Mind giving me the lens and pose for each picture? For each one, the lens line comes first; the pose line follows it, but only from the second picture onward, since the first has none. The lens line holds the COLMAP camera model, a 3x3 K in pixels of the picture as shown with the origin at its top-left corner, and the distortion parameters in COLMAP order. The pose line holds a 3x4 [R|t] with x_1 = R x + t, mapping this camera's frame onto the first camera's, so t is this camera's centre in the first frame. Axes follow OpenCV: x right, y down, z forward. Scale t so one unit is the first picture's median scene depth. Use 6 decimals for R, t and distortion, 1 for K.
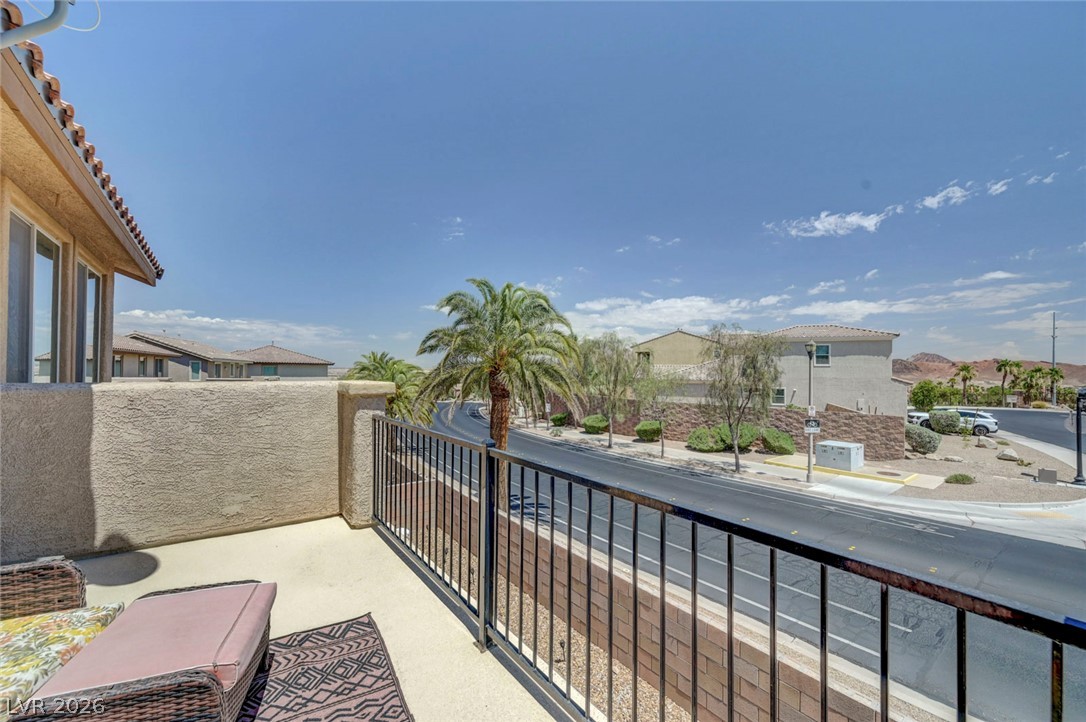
lens RADIAL K [[431.3, 0, 549.4], [0, 431.3, 364.0], [0, 0, 1]] dist [0.001238, 0.000698]
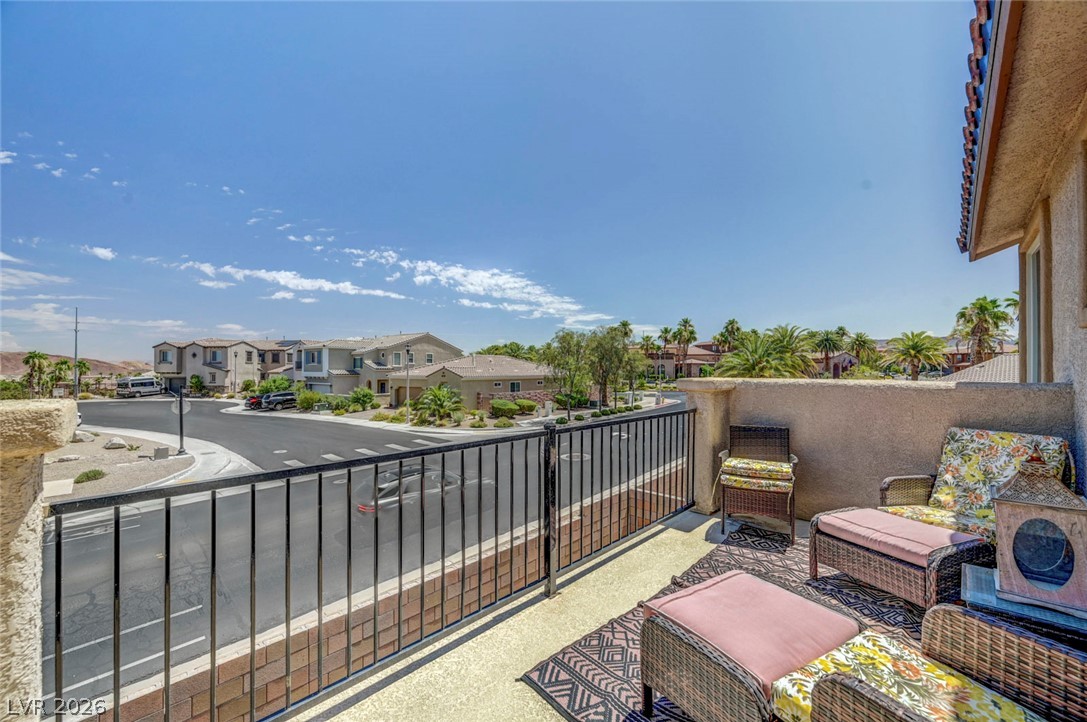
lens RADIAL K [[431.7, 0, 551.8], [0, 431.7, 366.6], [0, 0, 1]] dist [0.001238, 0.000698]
pose [[-0.170033, -0.003716, 0.985431, -0.080749], [-0.019306, 0.999814, 0.000439, 0.001643], [-0.985249, -0.018950, -0.170073, 0.074152]]
